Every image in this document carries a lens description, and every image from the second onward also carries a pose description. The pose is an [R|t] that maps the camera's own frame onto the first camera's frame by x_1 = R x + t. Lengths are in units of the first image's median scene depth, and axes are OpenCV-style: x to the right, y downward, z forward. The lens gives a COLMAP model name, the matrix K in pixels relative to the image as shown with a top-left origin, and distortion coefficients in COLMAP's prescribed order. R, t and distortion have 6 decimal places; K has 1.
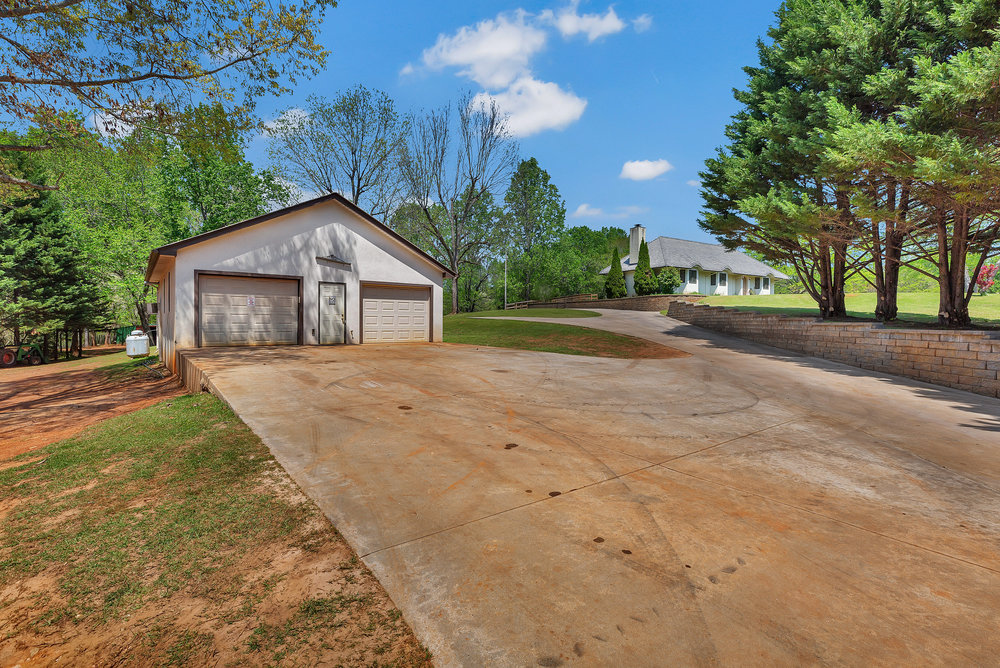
lens RADIAL K [[465.1, 0, 499.1], [0, 465.1, 327.2], [0, 0, 1]] dist [0.001264, 0.000213]
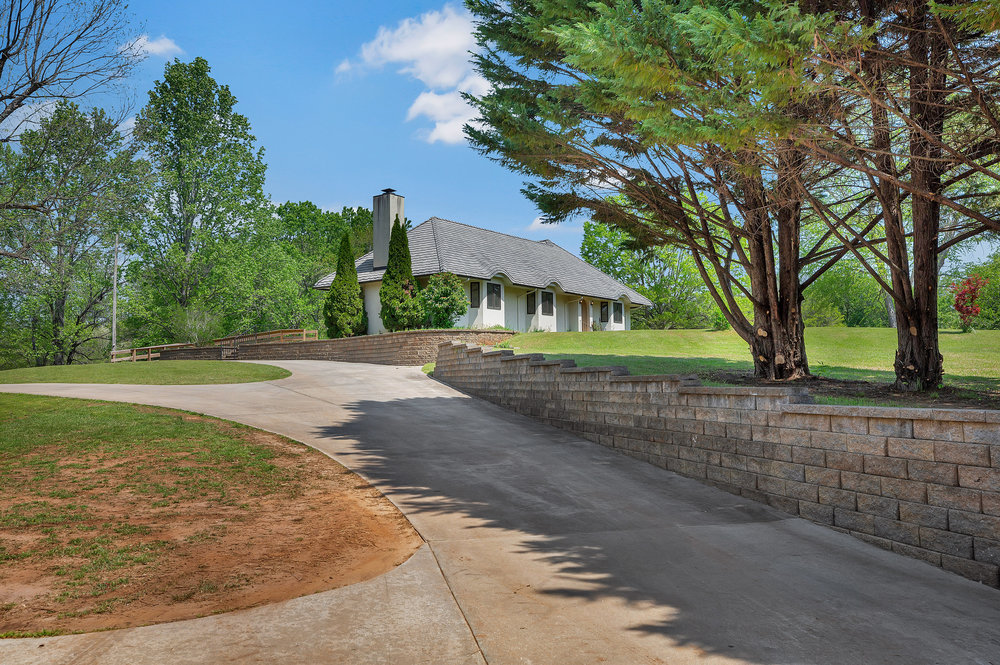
lens RADIAL K [[840.8, 0, 500.0], [0, 840.8, 332.5], [0, 0, 1]] dist [0.001245, 0.001225]
pose [[0.926506, 0.004329, 0.376255, 0.076995], [0.022554, 0.997497, -0.067016, -0.006726], [-0.375603, 0.070577, 0.924089, 0.149383]]
